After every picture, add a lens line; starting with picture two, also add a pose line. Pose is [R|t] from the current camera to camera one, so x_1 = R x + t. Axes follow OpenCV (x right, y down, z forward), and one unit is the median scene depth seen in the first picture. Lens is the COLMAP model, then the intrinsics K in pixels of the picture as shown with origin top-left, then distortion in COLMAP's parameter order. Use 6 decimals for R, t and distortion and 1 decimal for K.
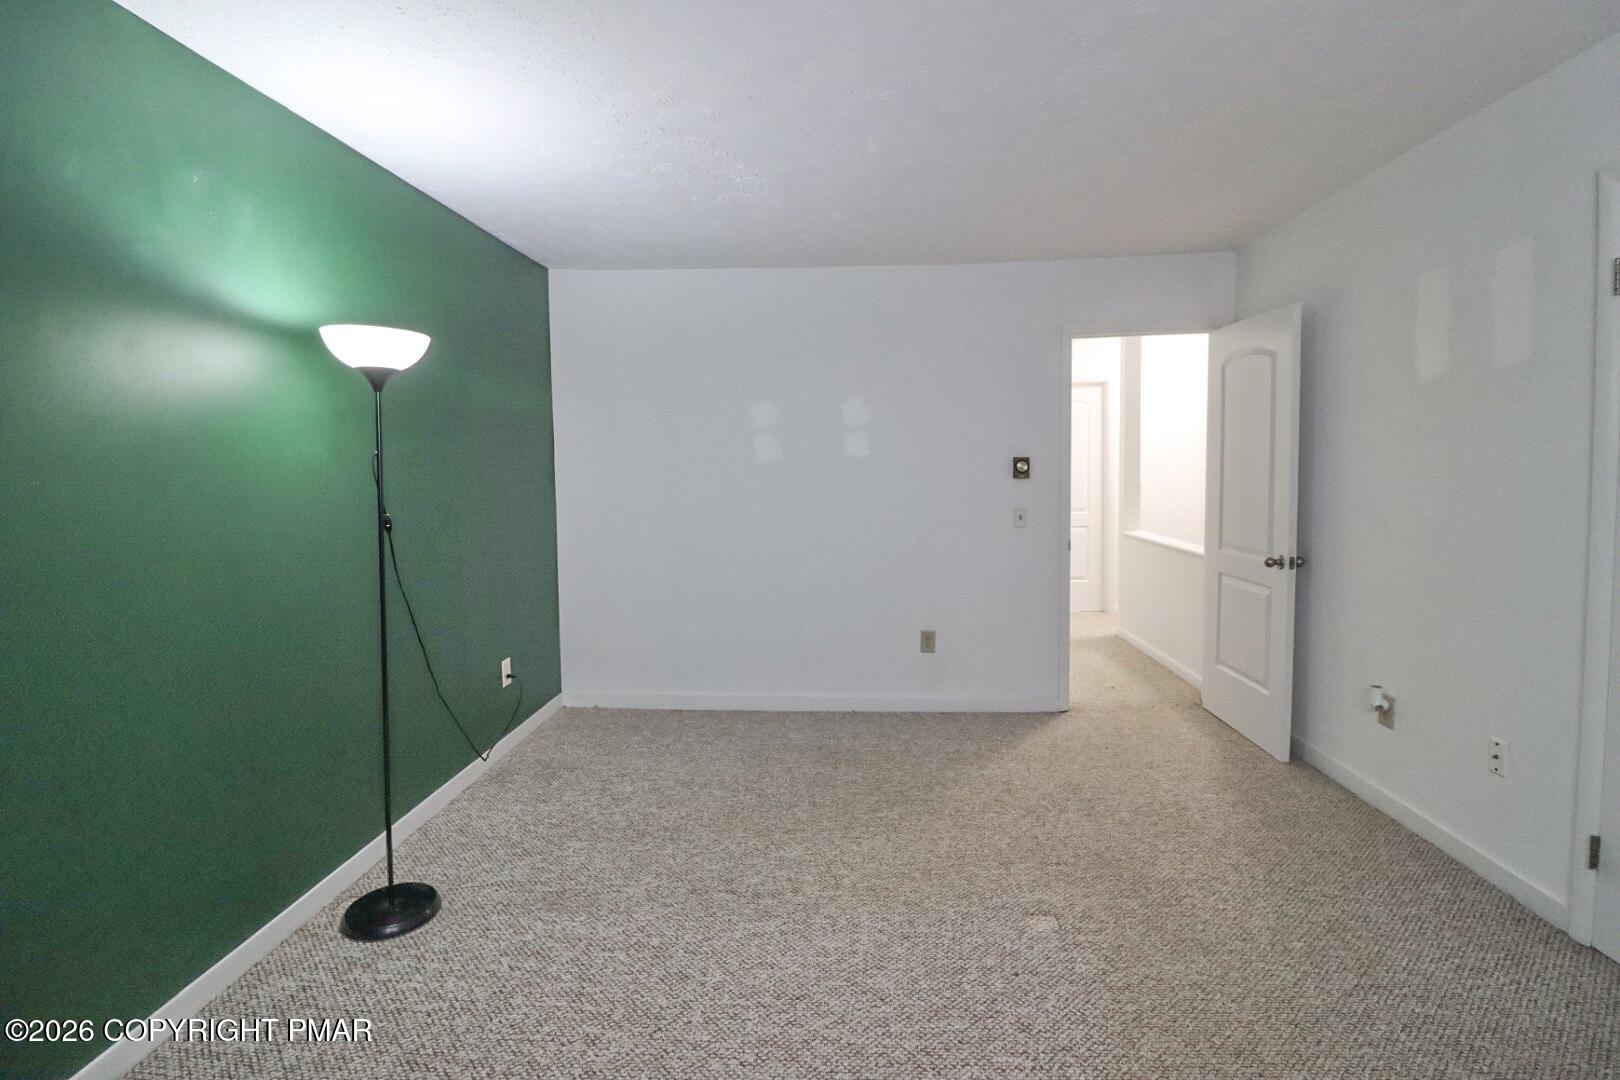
lens RADIAL K [[760.4, 0, 807.1], [0, 760.4, 540.1], [0, 0, 1]] dist [-0.005340, -0.010228]
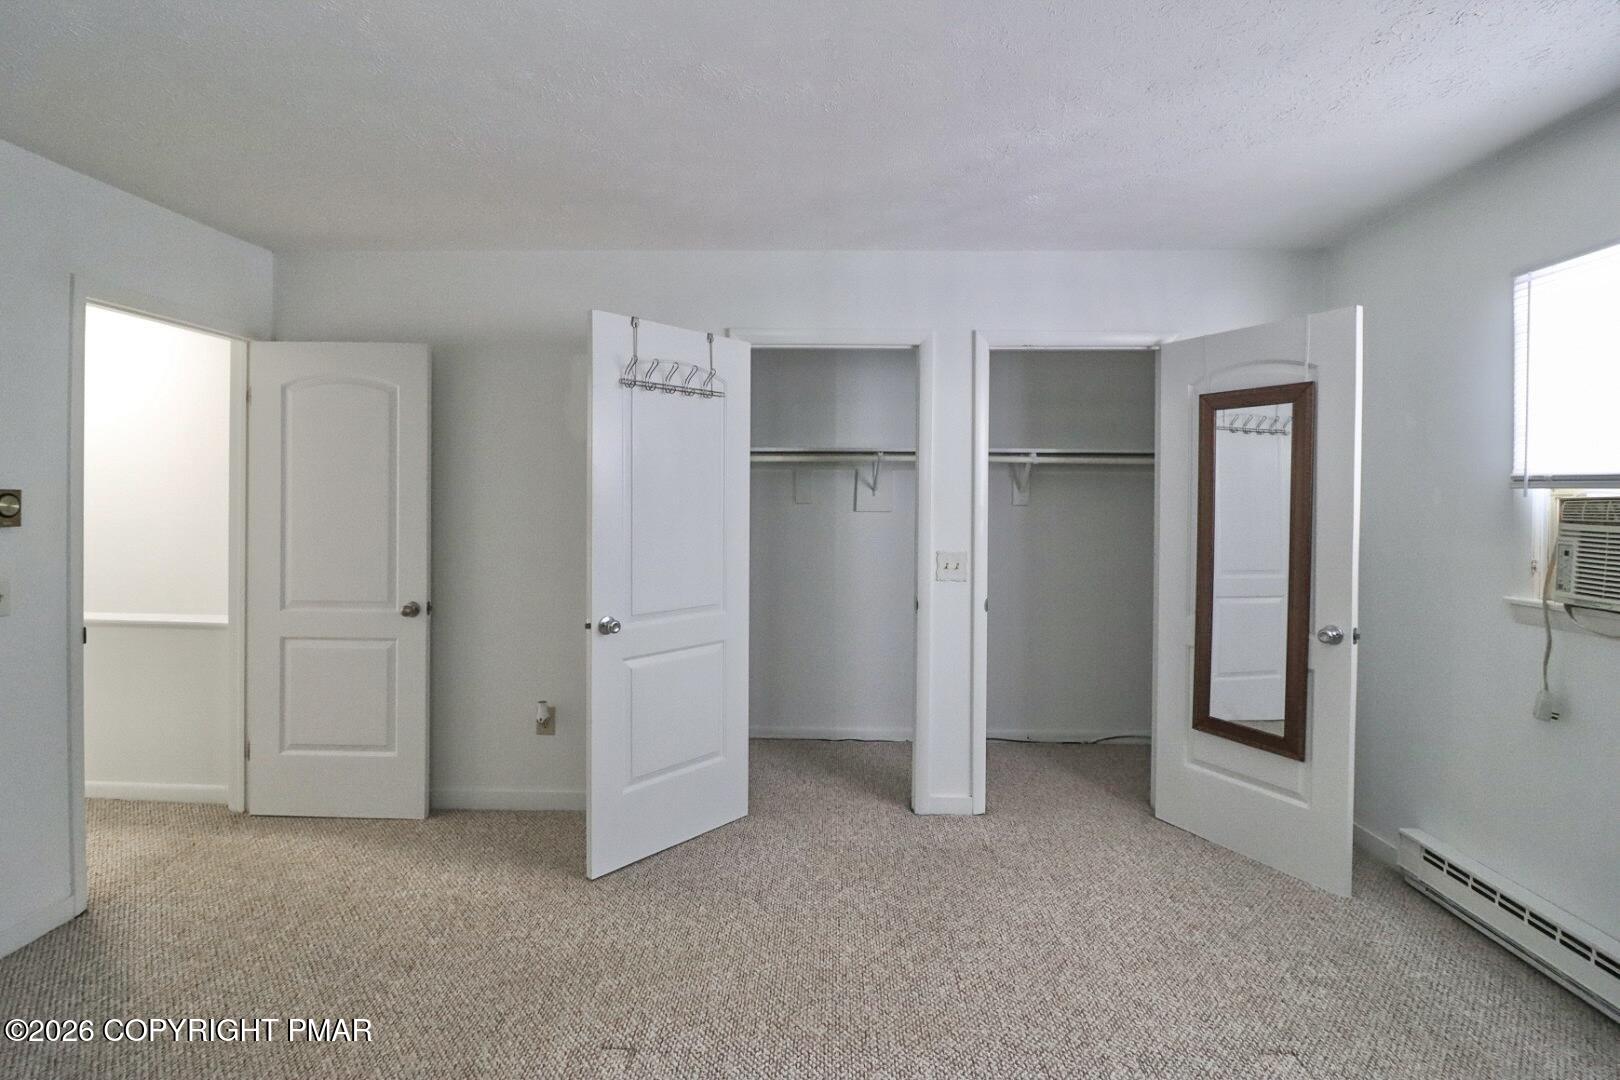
lens RADIAL K [[760.4, 0, 813.6], [0, 760.4, 529.1], [0, 0, 1]] dist [-0.005340, -0.010228]
pose [[-0.058629, -0.014223, 0.998179, -0.348027], [0.091305, 0.995631, 0.019549, -0.043961], [-0.994096, 0.092285, -0.057074, 0.531610]]
